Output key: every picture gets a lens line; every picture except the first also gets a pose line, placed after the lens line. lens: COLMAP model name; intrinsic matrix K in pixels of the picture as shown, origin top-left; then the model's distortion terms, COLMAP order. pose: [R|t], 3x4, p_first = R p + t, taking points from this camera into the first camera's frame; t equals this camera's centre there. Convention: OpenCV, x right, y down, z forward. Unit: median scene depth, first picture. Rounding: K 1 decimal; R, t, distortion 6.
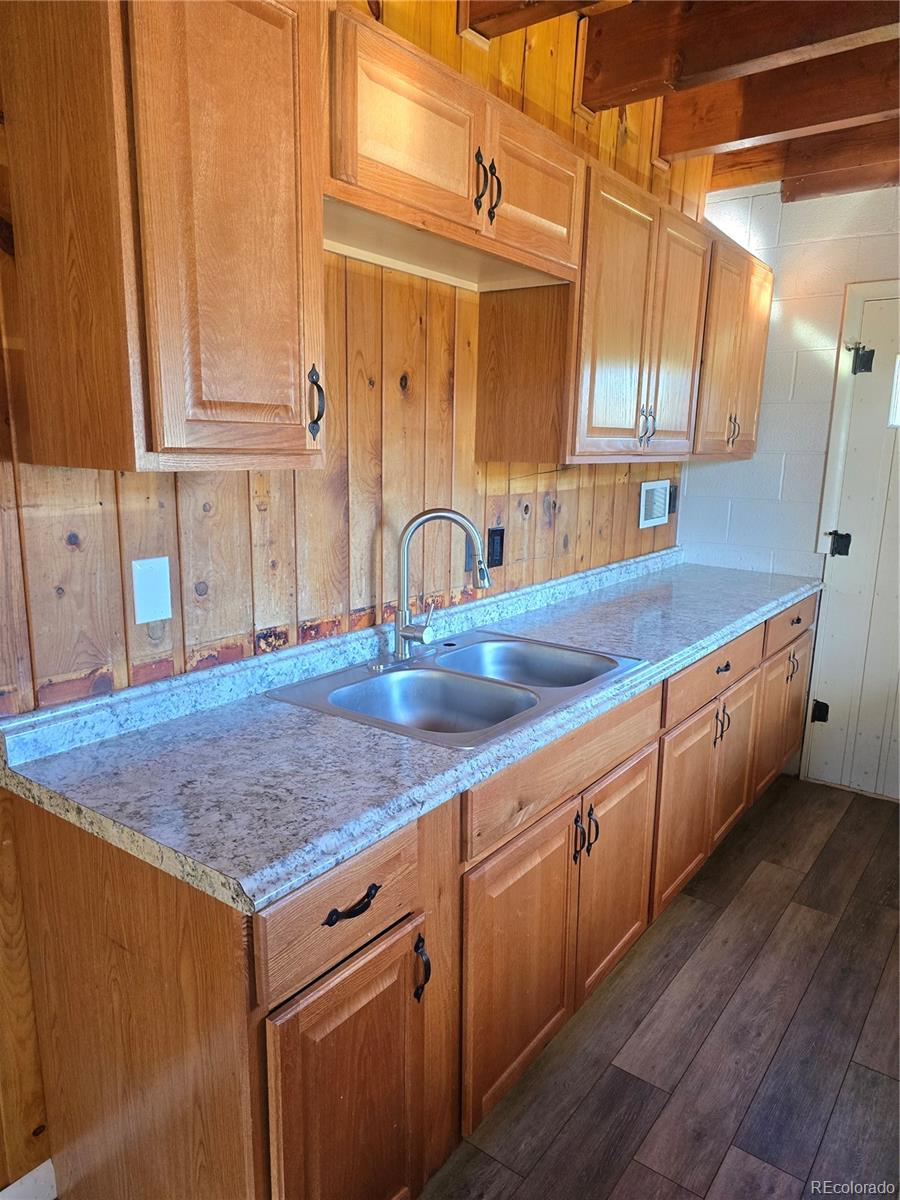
lens RADIAL K [[795.7, 0, 450.3], [0, 795.7, 605.0], [0, 0, 1]] dist [0.027077, -0.035905]
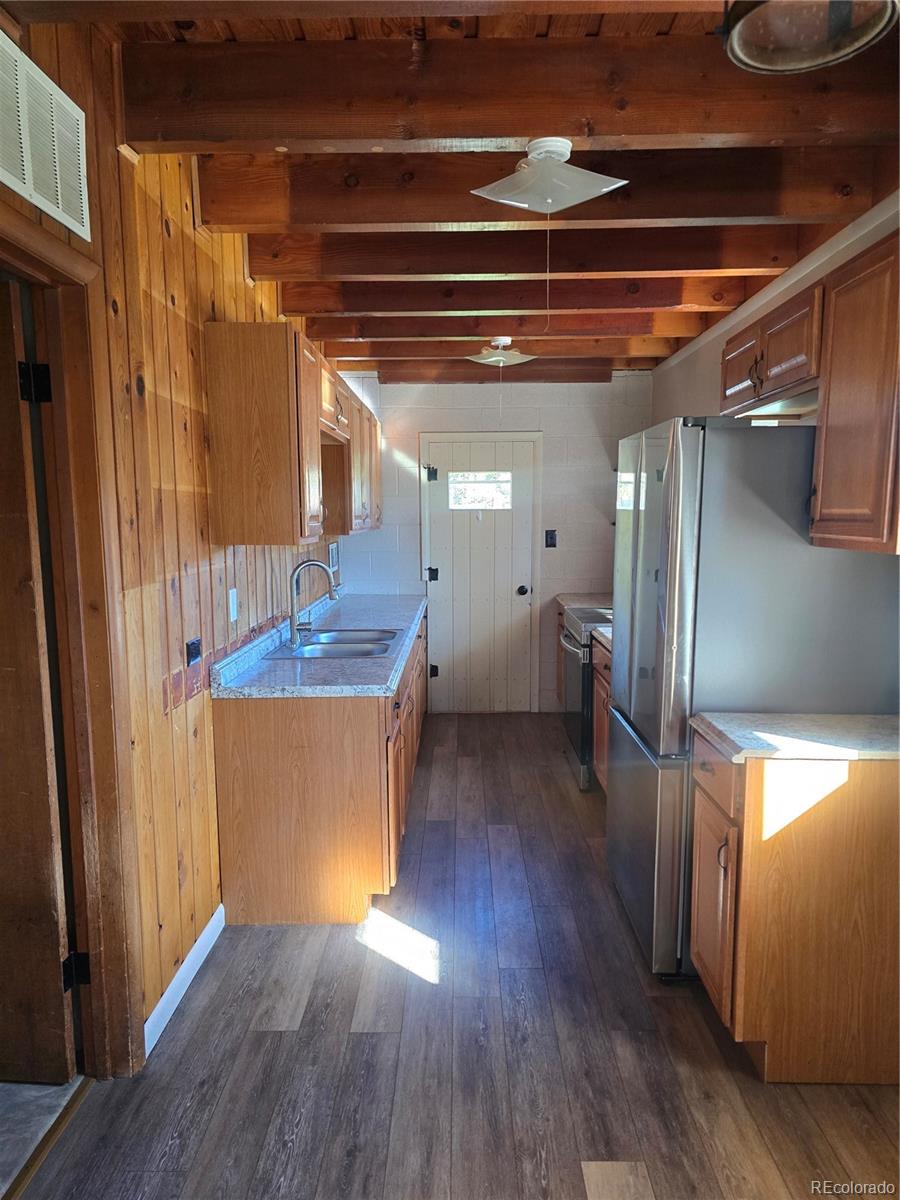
lens RADIAL K [[795.7, 0, 449.0], [0, 795.7, 603.1], [0, 0, 1]] dist [0.027077, -0.035905]
pose [[0.803802, -0.086858, 0.588522, -0.570418], [0.135500, 0.990011, -0.038954, 0.065315], [-0.579260, 0.111056, 0.807542, -0.476795]]
